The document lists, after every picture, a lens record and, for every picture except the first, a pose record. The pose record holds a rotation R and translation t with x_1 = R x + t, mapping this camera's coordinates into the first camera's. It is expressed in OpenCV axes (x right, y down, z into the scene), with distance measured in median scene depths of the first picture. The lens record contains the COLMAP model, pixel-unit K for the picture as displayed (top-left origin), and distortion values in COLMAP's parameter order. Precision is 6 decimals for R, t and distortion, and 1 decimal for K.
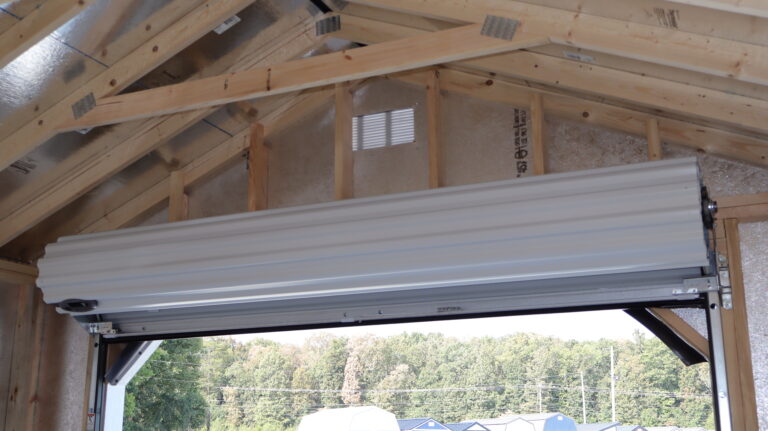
lens RADIAL K [[892.7, 0, 384.0], [0, 892.7, 215.5], [0, 0, 1]] dist [0.021129, -0.019838]
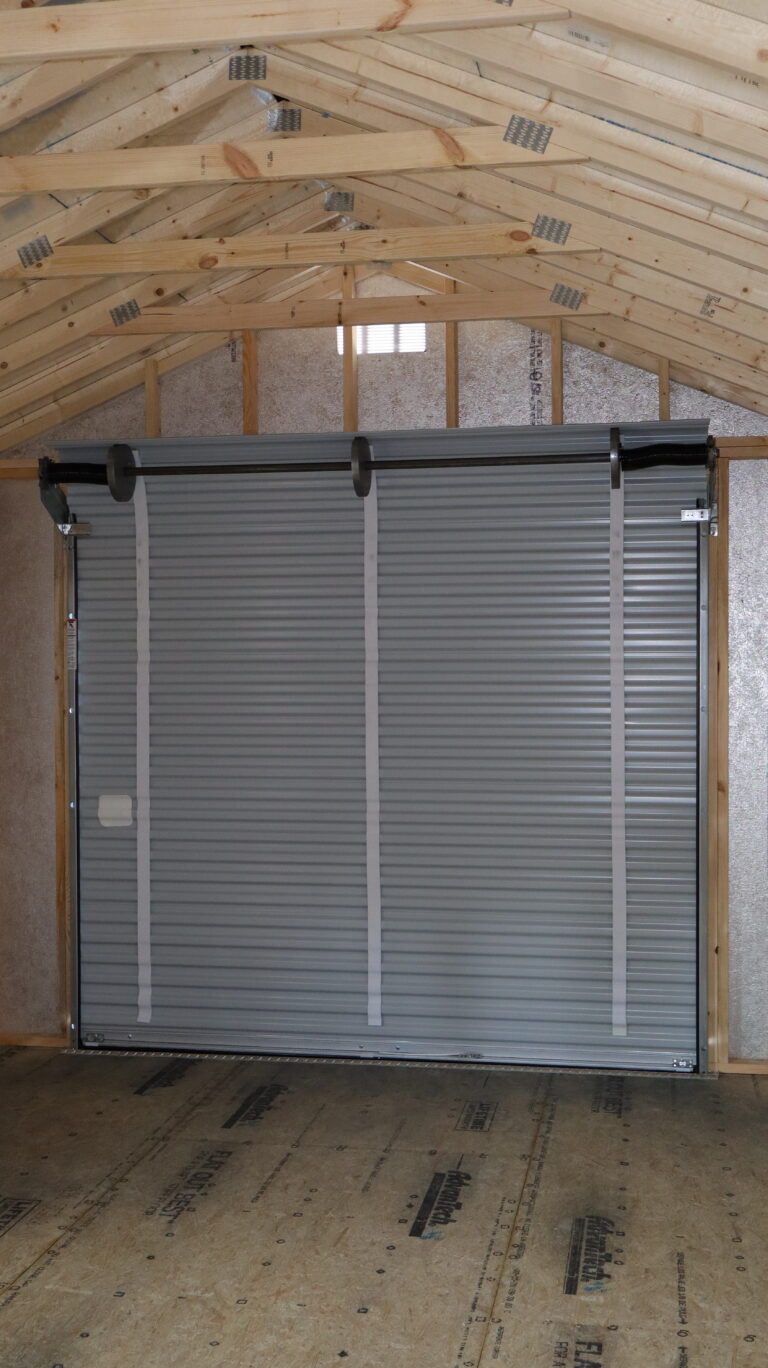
lens RADIAL K [[1590.1, 0, 370.3], [0, 1590.1, 683.8], [0, 0, 1]] dist [0.021129, -0.019838]
pose [[0.972674, -0.002657, 0.232159, -0.479879], [-0.057269, 0.966291, 0.251000, -0.183016], [-0.225000, -0.257437, 0.939735, -0.811239]]
